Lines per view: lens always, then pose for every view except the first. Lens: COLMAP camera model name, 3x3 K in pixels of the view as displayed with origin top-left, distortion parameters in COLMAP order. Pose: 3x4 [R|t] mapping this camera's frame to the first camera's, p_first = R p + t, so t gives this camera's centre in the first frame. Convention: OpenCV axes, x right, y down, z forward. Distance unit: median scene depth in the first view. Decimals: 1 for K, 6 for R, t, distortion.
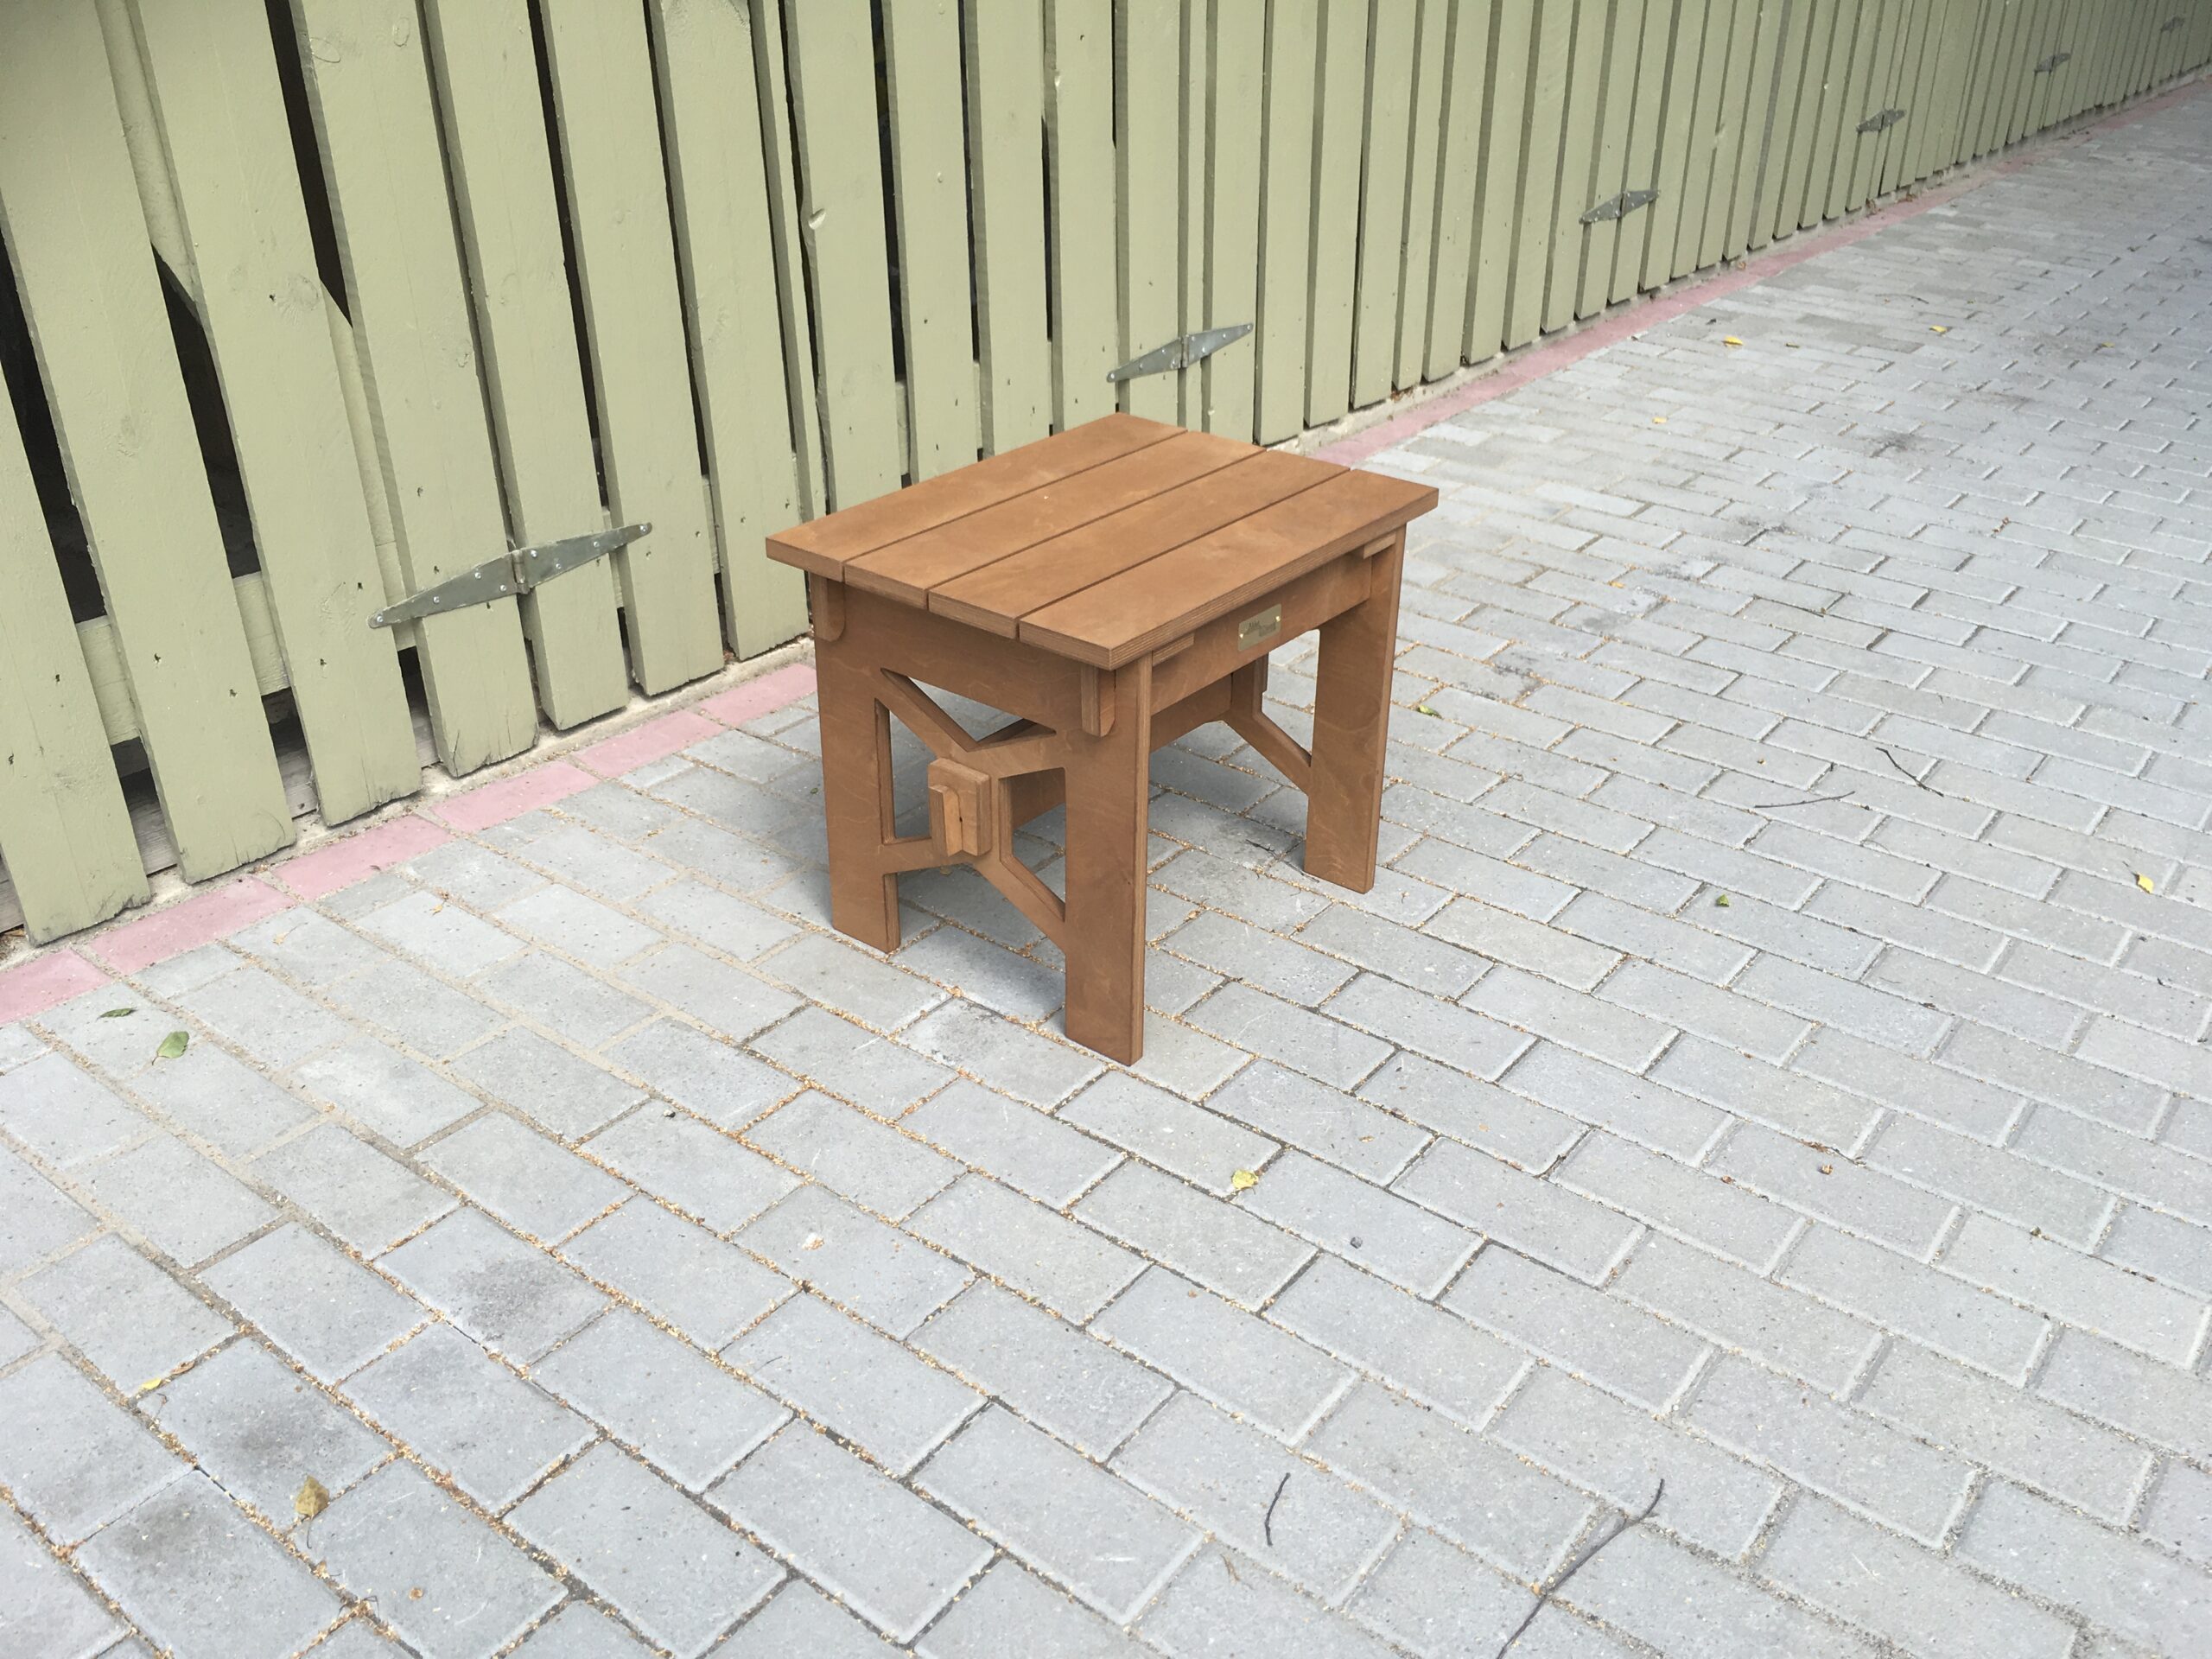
lens RADIAL K [[1900.1, 0, 1100.5], [0, 1900.1, 821.9], [0, 0, 1]] dist [0.082904, -0.135610]
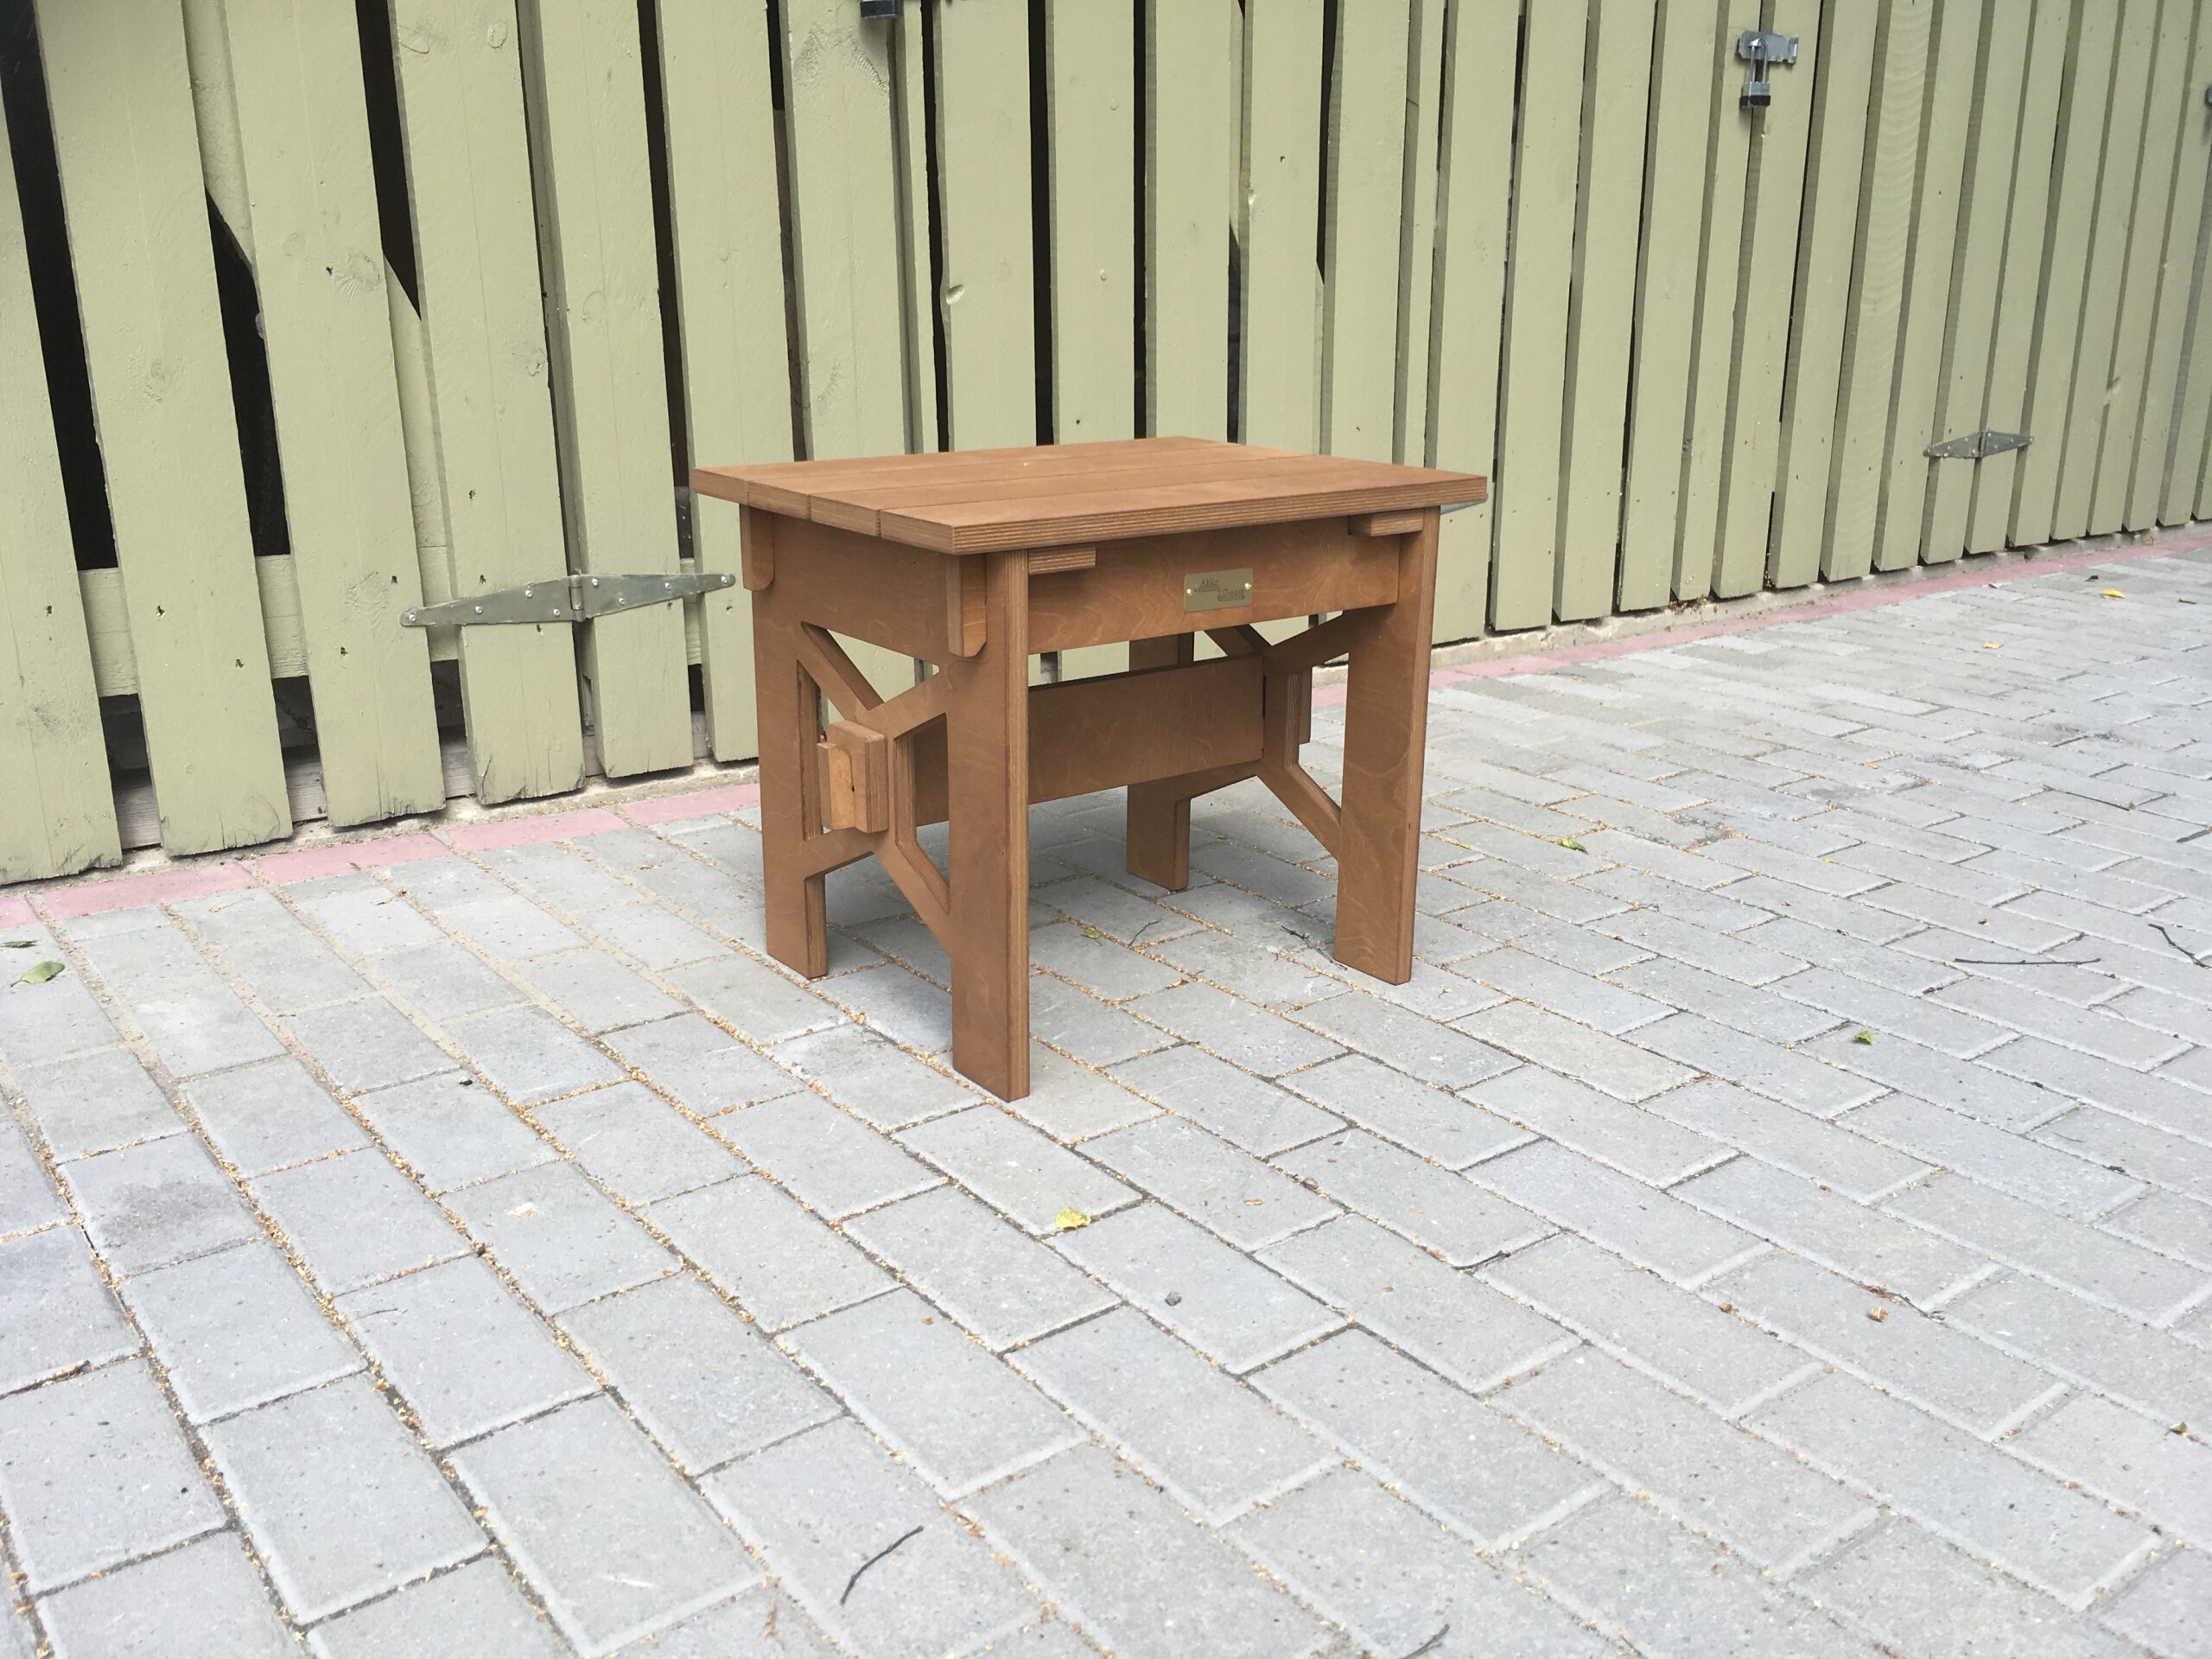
lens RADIAL K [[1890.4, 0, 1106.0], [0, 1890.4, 829.5], [0, 0, 1]] dist [0.086017, -0.136404]
pose [[0.967580, 0.073920, -0.241506, 0.226120], [-0.120709, 0.975278, -0.185099, 0.149055], [0.221853, 0.208250, 0.952582, 0.200029]]
